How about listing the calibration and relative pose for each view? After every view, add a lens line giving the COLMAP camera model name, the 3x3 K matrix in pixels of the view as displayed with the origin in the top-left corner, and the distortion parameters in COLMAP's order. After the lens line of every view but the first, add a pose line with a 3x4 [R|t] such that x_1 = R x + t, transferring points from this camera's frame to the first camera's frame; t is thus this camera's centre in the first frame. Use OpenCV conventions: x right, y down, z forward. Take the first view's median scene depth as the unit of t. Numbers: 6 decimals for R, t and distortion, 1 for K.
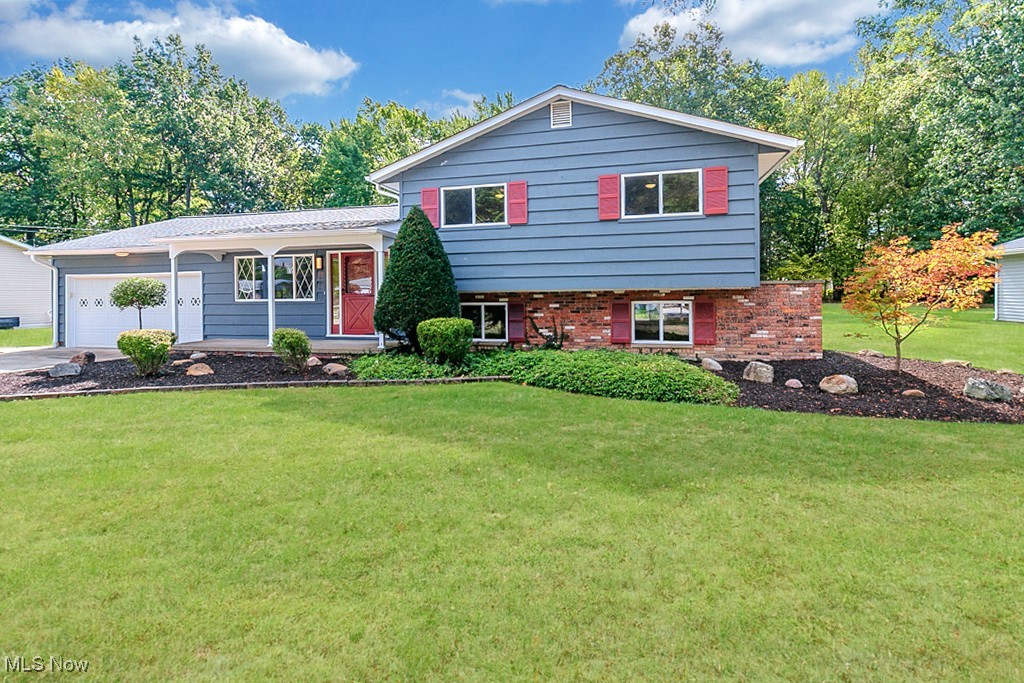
lens RADIAL K [[444.7, 0, 507.7], [0, 444.7, 278.2], [0, 0, 1]] dist [0.001004, -0.000068]
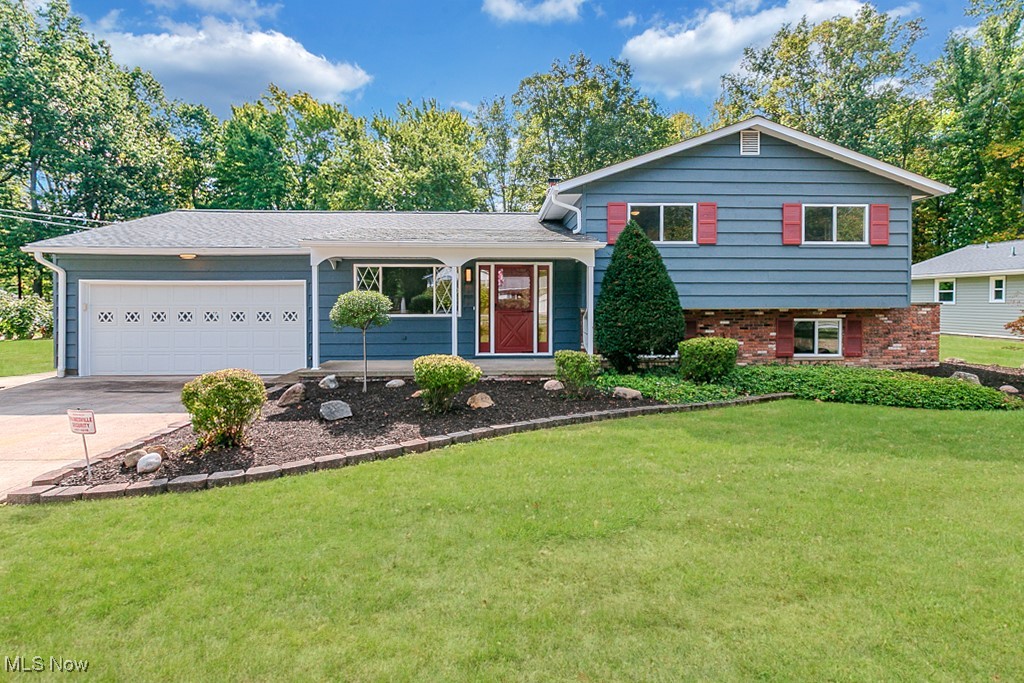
lens RADIAL K [[452.3, 0, 504.0], [0, 452.3, 294.1], [0, 0, 1]] dist [-0.001618, -0.000870]
pose [[0.964389, 0.018261, 0.263856, -0.710192], [-0.019244, 0.999814, 0.001143, 0.003345], [-0.263786, -0.006180, 0.964561, 0.106244]]
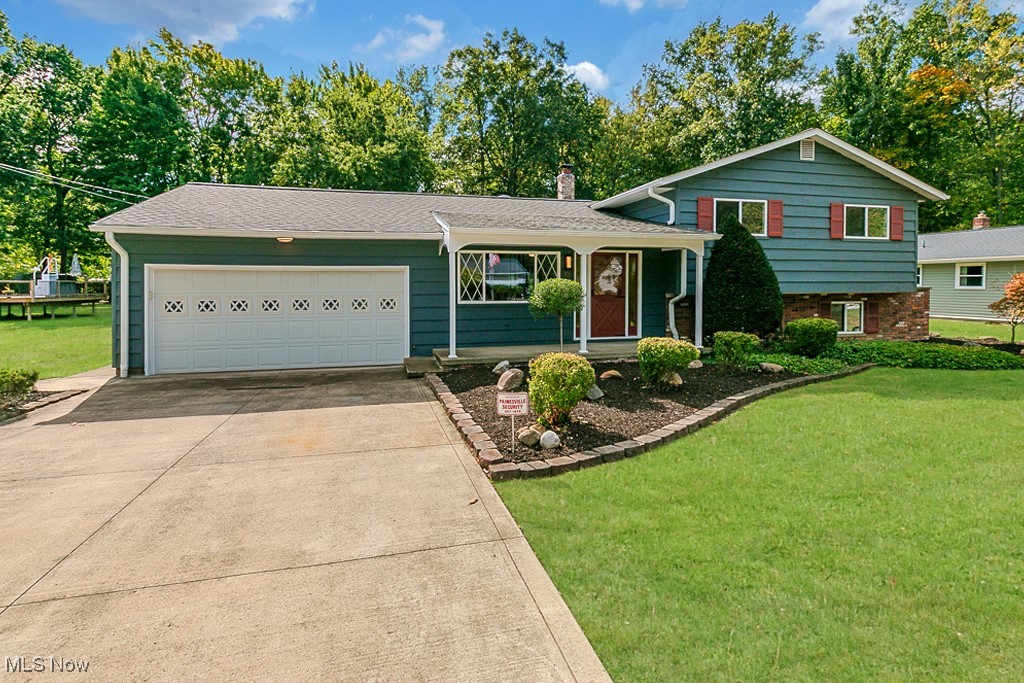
lens RADIAL K [[483.3, 0, 500.4], [0, 483.3, 281.5], [0, 0, 1]] dist [-0.002724, -0.000113]
pose [[0.890262, 0.016505, 0.455150, -1.205054], [-0.019839, 0.999800, 0.002549, 0.008651], [-0.455017, -0.011299, 0.890411, 0.190371]]
